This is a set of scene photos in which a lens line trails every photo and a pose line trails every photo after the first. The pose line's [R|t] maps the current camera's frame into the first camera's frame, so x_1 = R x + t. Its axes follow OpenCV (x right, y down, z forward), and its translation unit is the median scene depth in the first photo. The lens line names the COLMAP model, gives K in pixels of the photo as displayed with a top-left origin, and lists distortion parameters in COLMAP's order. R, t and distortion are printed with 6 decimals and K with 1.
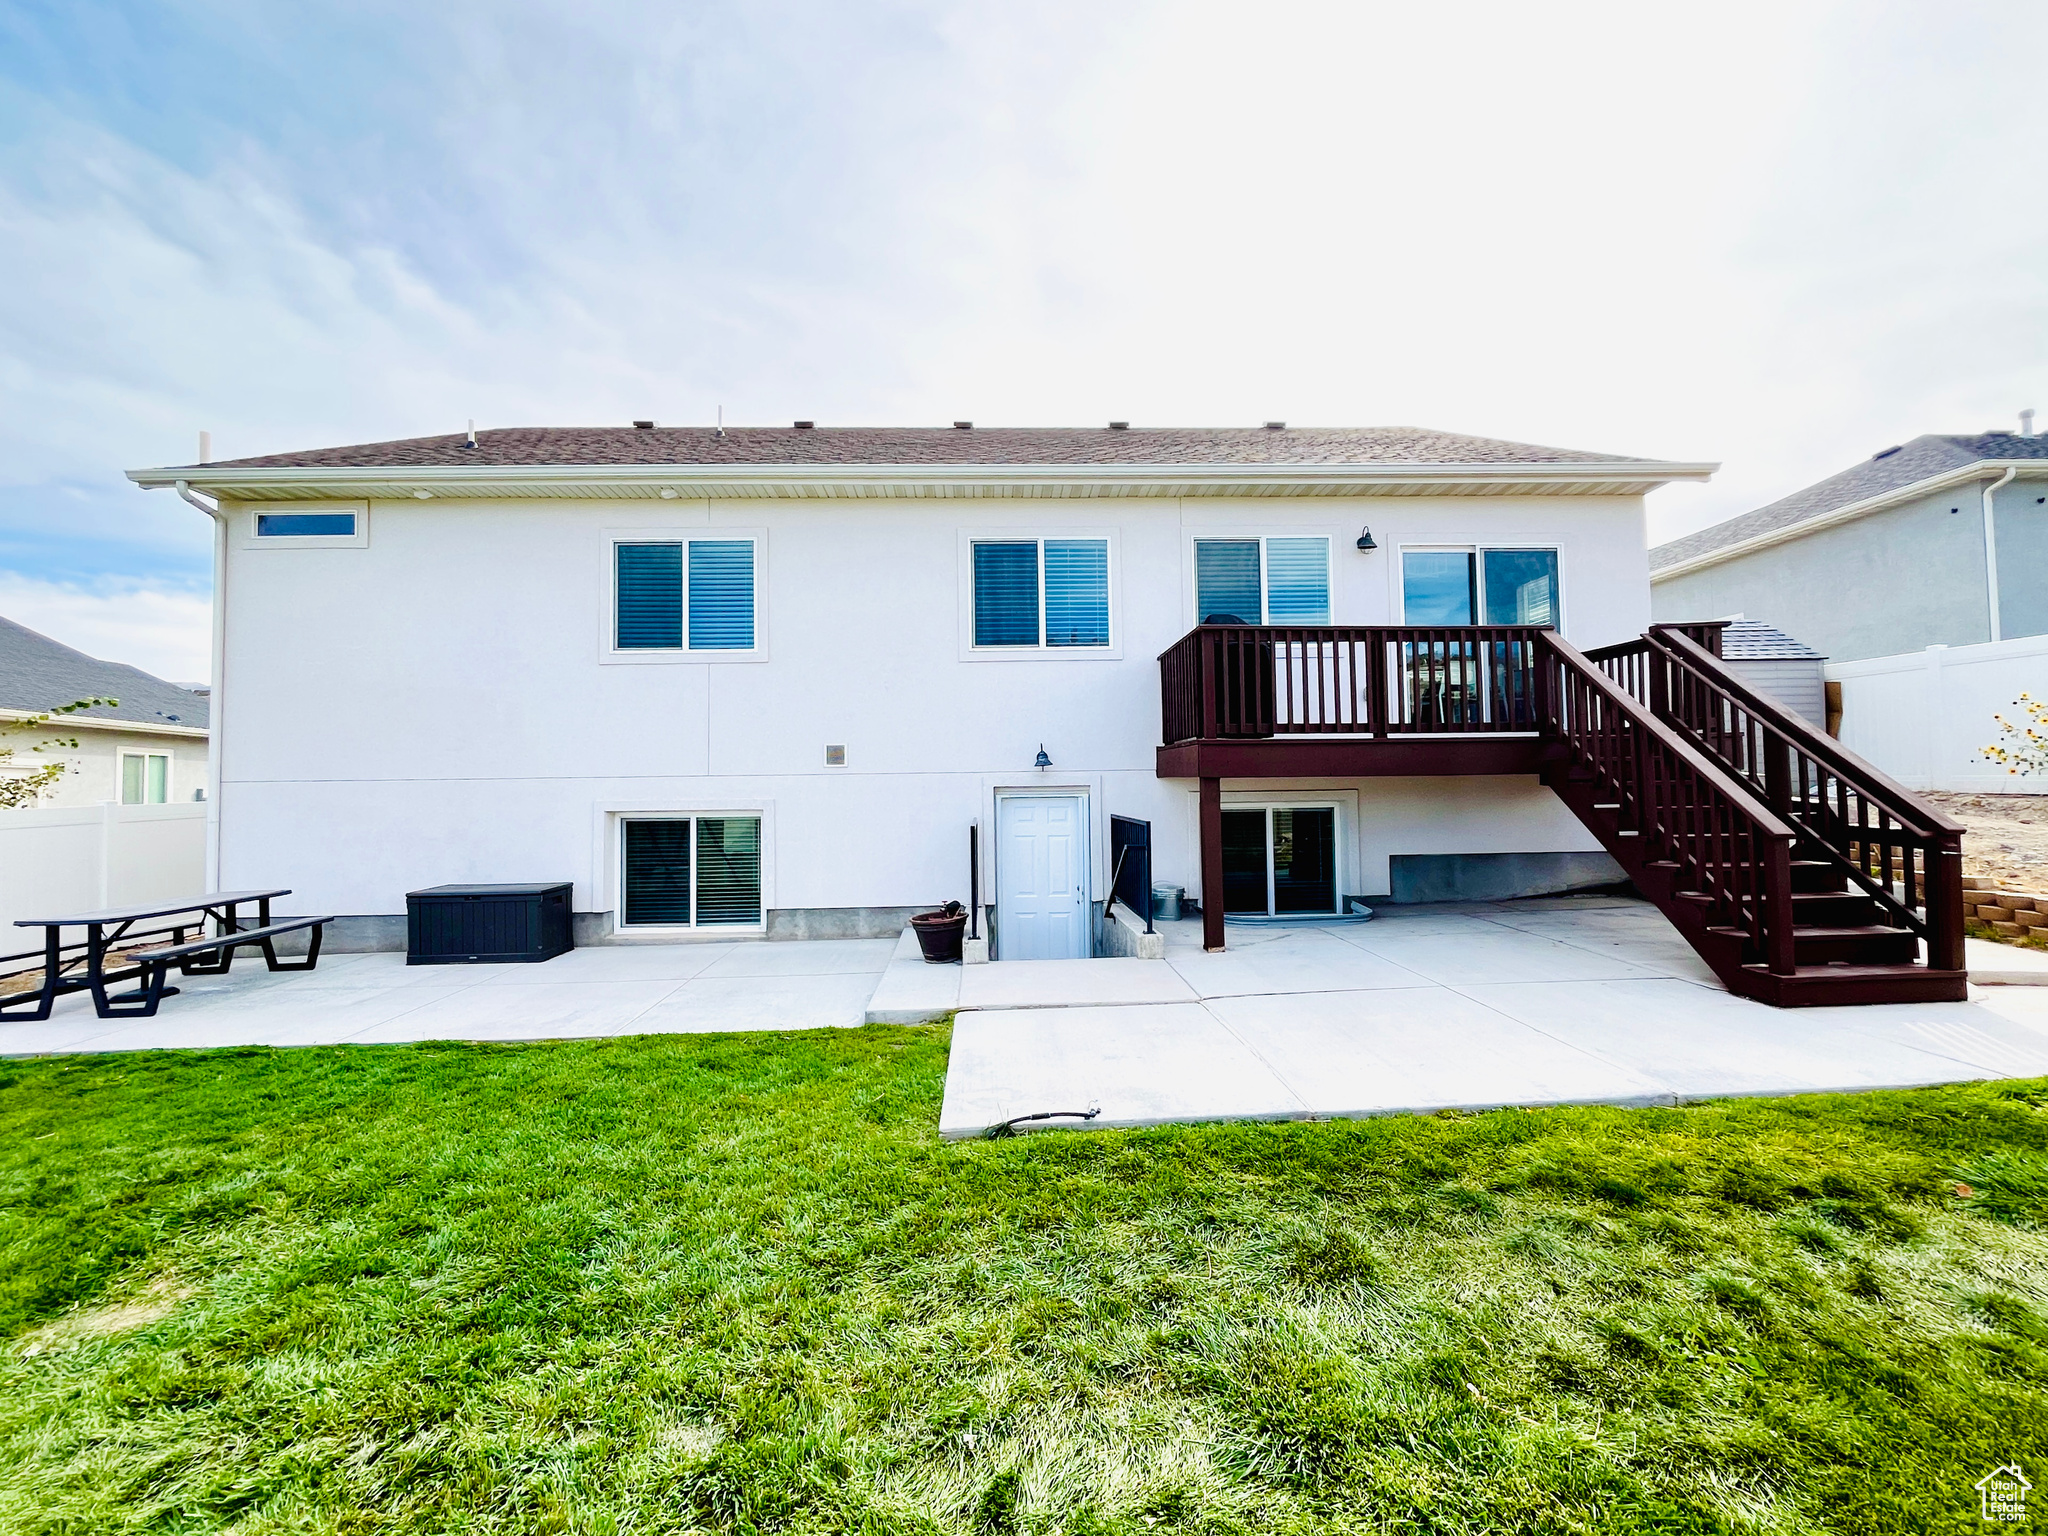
lens RADIAL K [[783.6, 0, 1020.7], [0, 783.6, 766.6], [0, 0, 1]] dist [-0.005393, 0.000149]
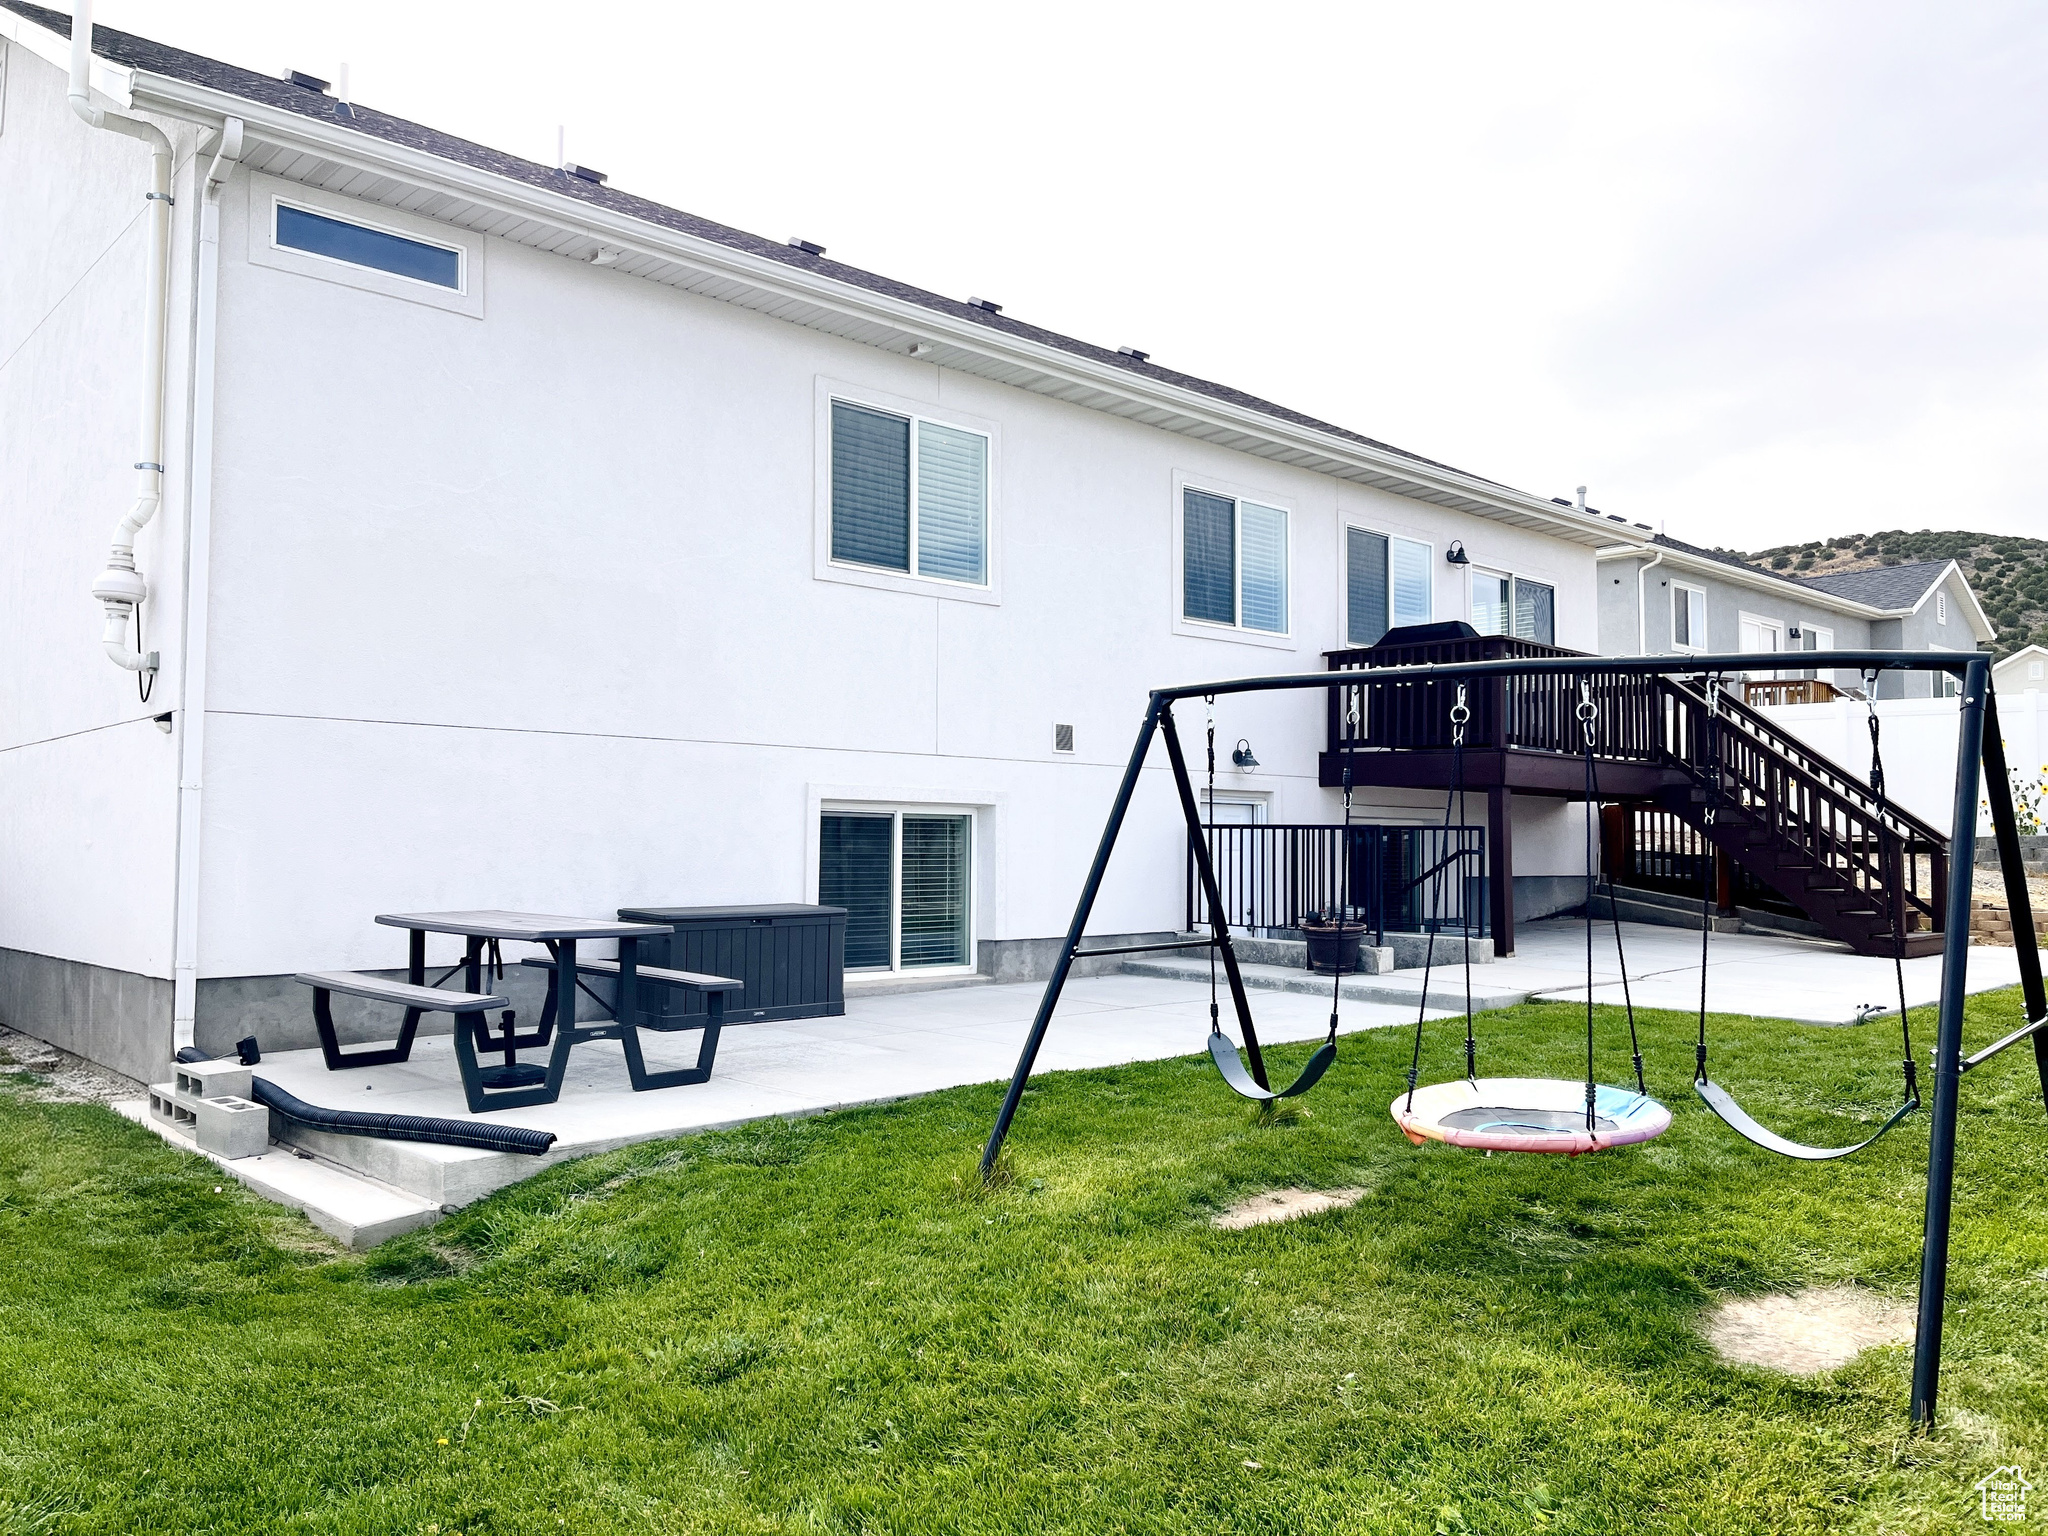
lens RADIAL K [[1549.6, 0, 1037.1], [0, 1549.6, 763.6], [0, 0, 1]] dist [0.062412, -0.085129]
pose [[0.750908, 0.056388, 0.657996, -1.246467], [-0.046001, 0.998394, -0.033062, 0.061272], [-0.658803, -0.005442, 0.752296, -0.122485]]
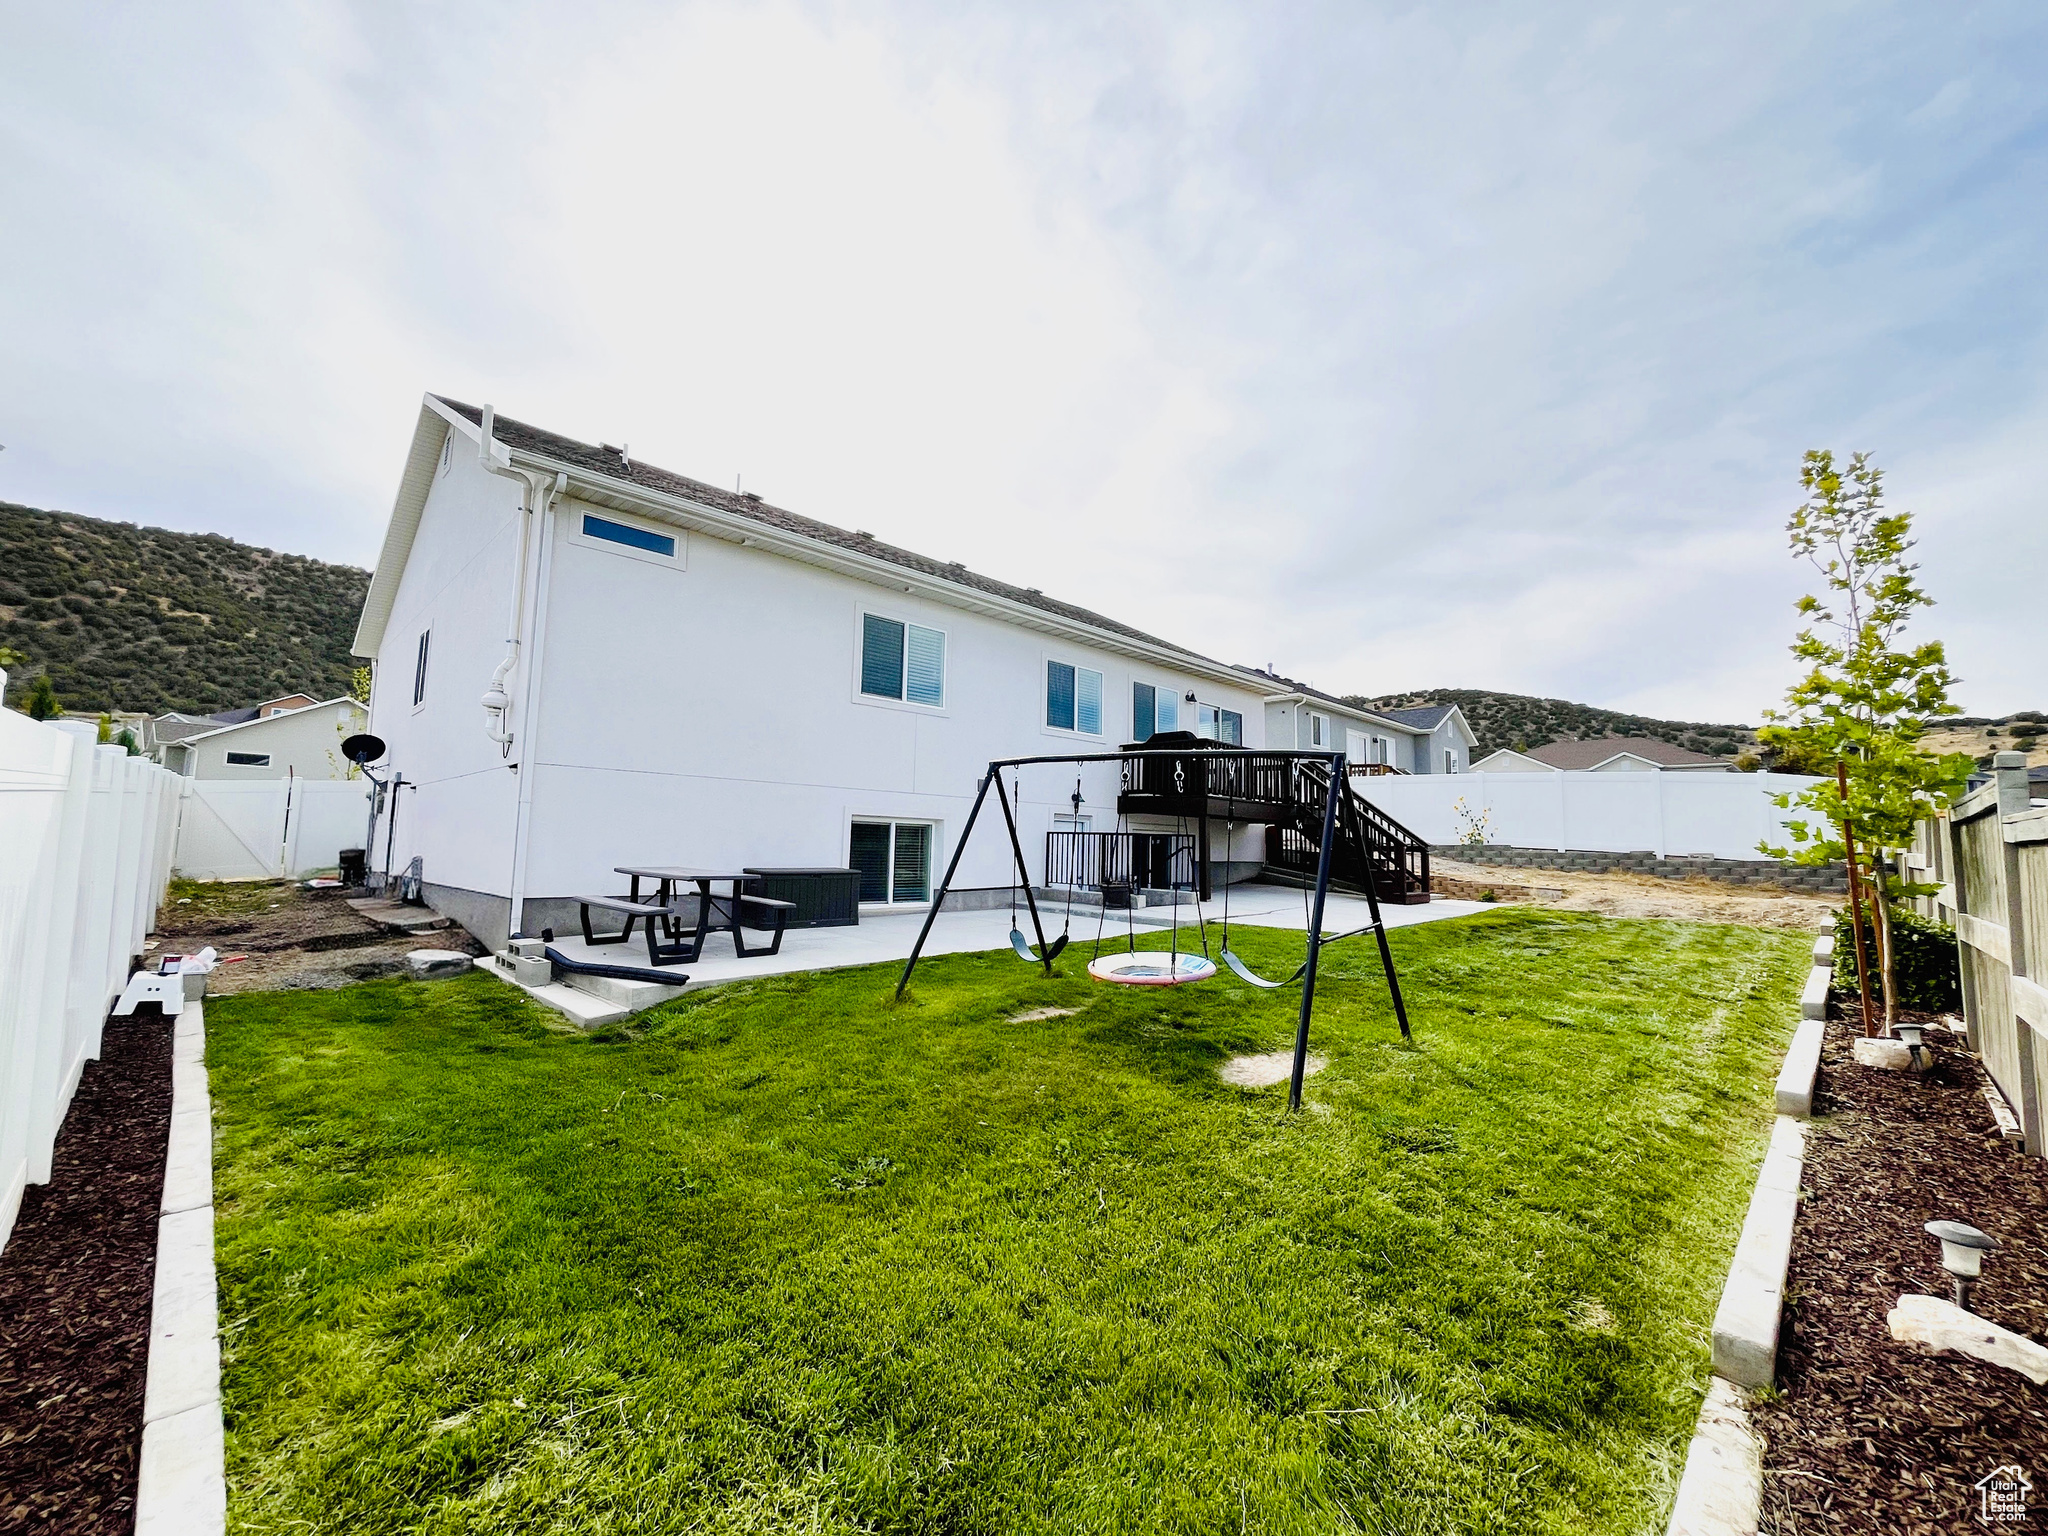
lens RADIAL K [[824.5, 0, 1020.5], [0, 824.5, 759.3], [0, 0, 1]] dist [-0.004773, 0.000572]
pose [[0.733849, 0.103971, 0.671309, -1.239182], [-0.062906, 0.994373, -0.085239, 0.063972], [-0.676394, 0.020323, 0.736260, -0.210149]]
